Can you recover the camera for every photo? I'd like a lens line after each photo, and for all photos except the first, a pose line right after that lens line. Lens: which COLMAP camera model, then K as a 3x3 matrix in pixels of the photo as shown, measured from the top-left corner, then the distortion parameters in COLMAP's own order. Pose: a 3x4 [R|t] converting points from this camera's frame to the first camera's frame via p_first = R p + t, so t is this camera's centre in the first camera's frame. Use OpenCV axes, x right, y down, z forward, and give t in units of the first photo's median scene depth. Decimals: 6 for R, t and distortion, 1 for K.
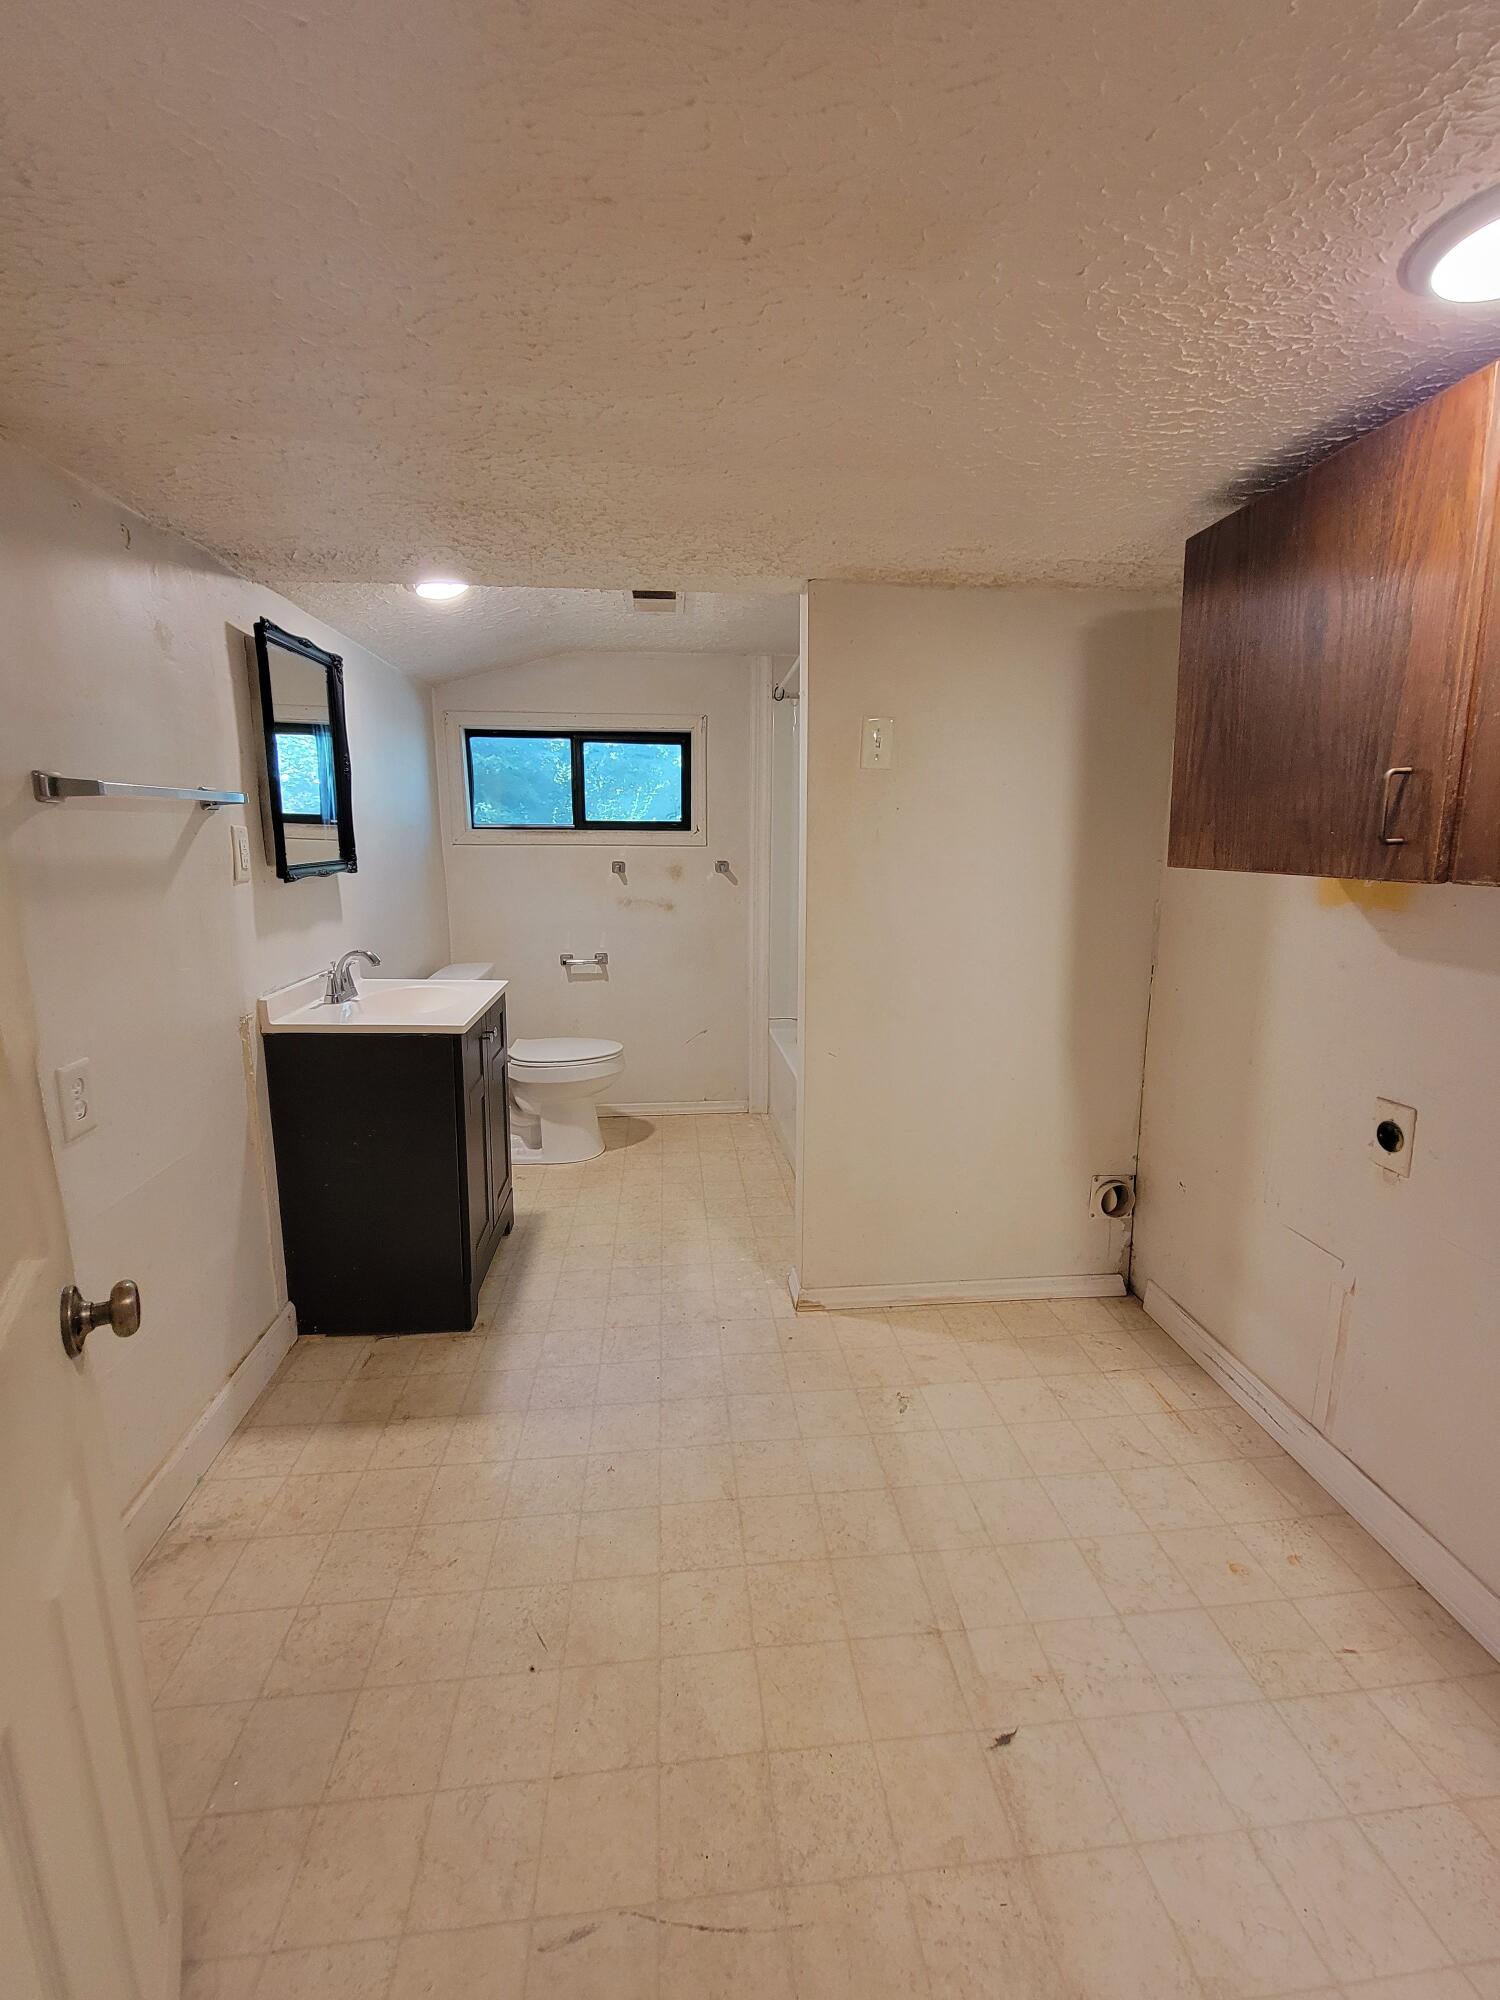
lens RADIAL K [[809.4, 0, 738.5], [0, 809.4, 1000.0], [0, 0, 1]] dist [0.000226, 0.000071]
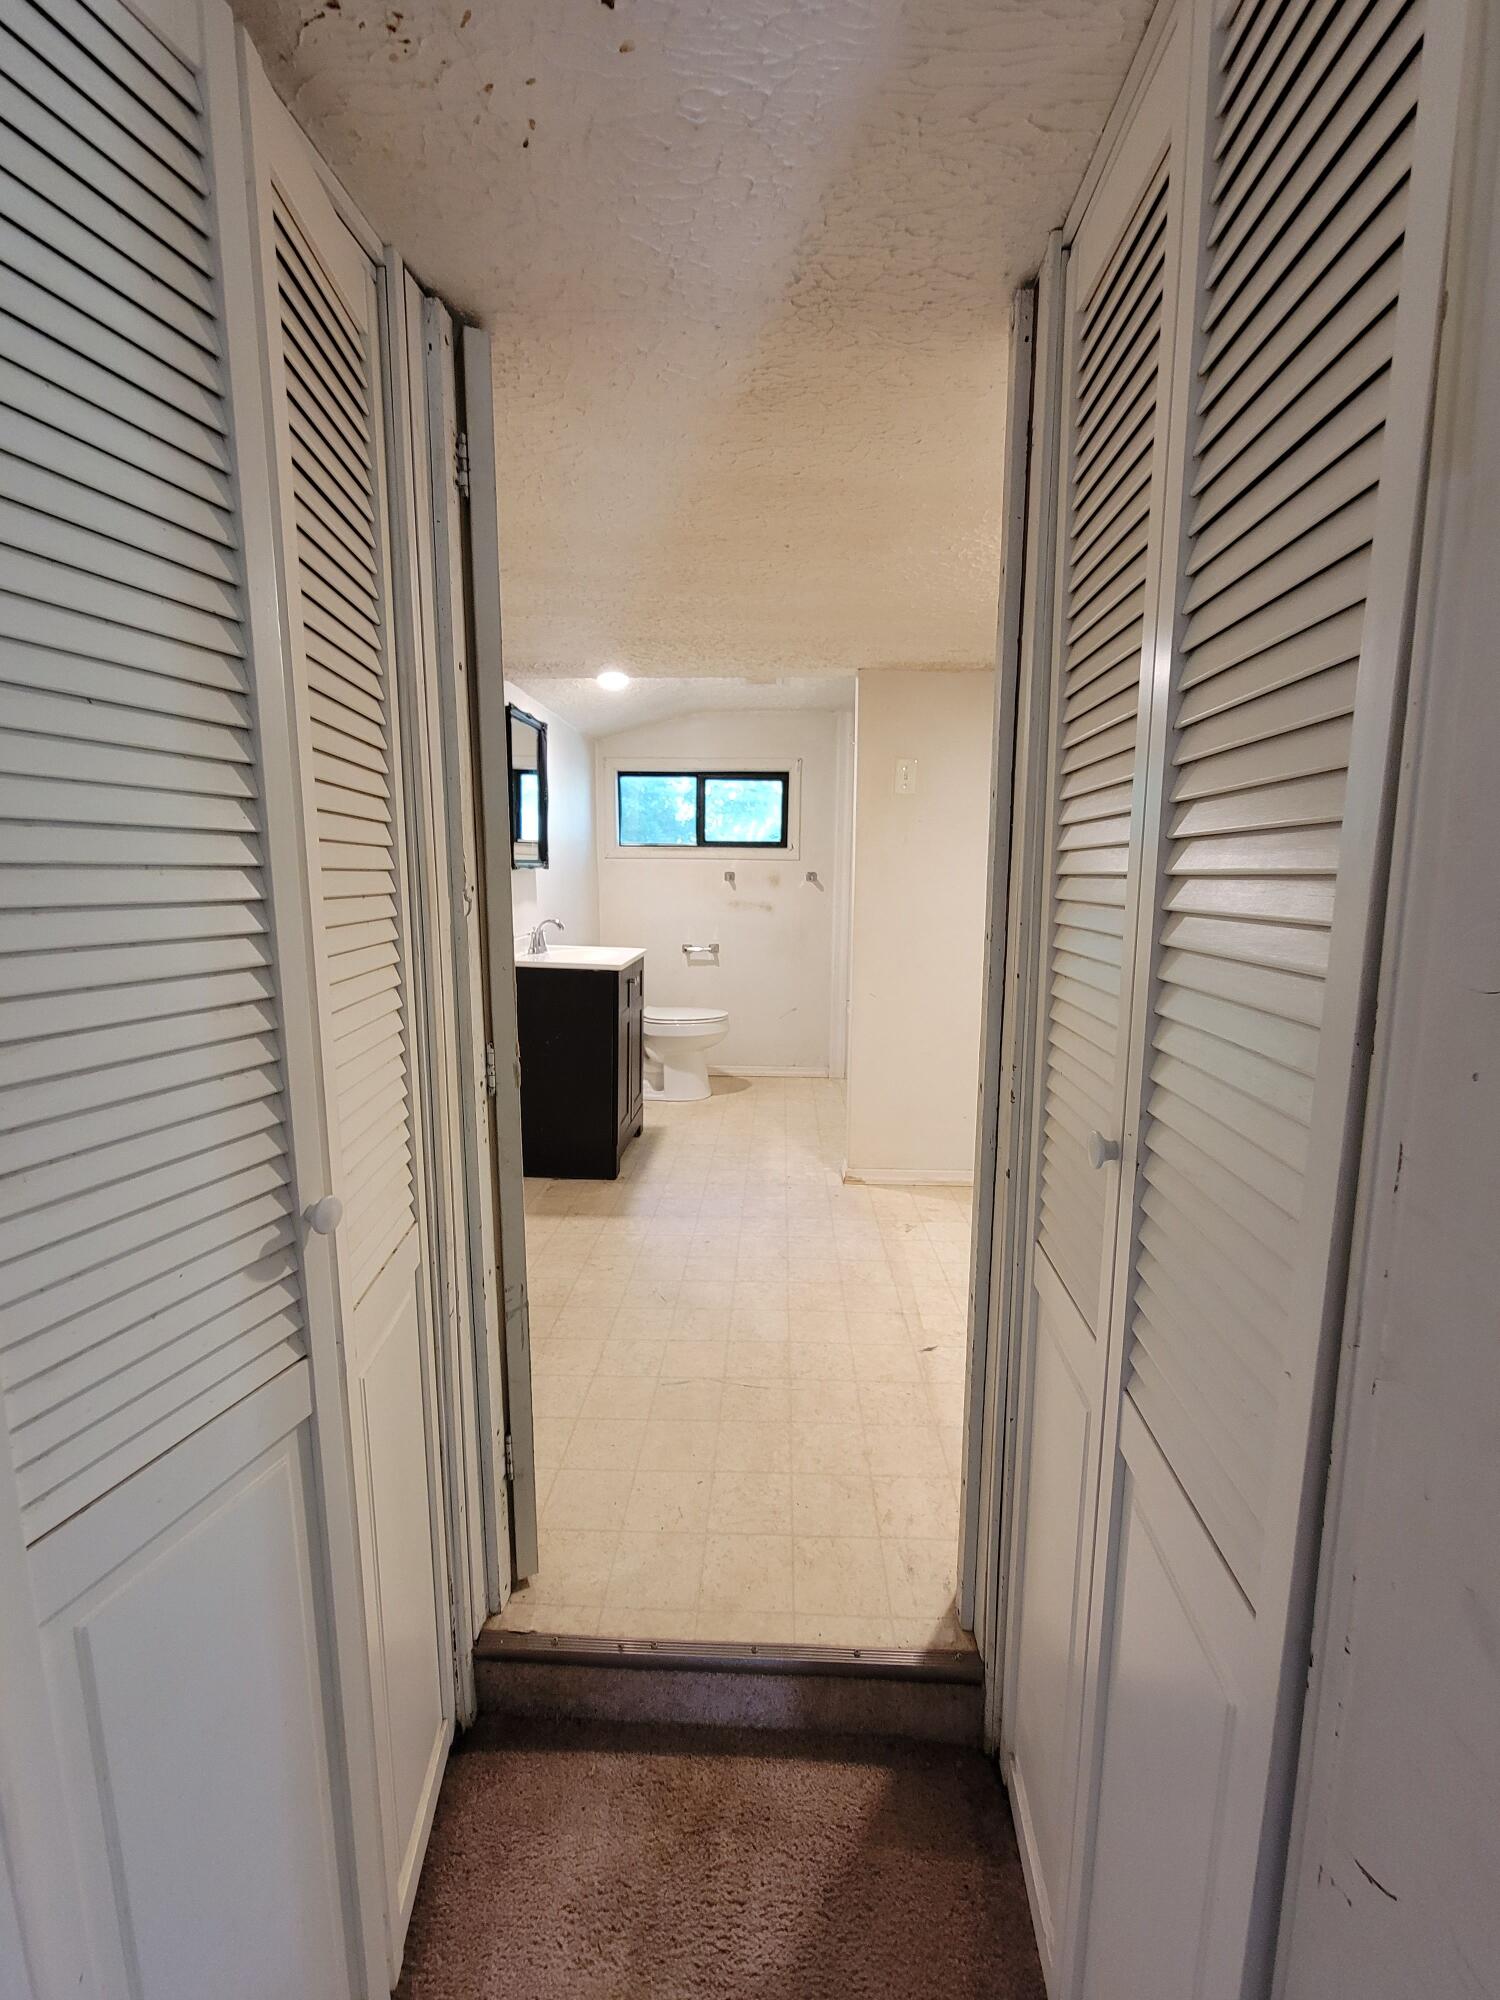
lens RADIAL K [[820.9, 0, 744.1], [0, 820.9, 1001.4], [0, 0, 1]] dist [-0.017190, 0.000154]
pose [[0.990717, 0.025486, -0.133528, 0.073836], [-0.032035, 0.998375, -0.047127, 0.132712], [0.132110, 0.050967, 0.989924, -0.380260]]
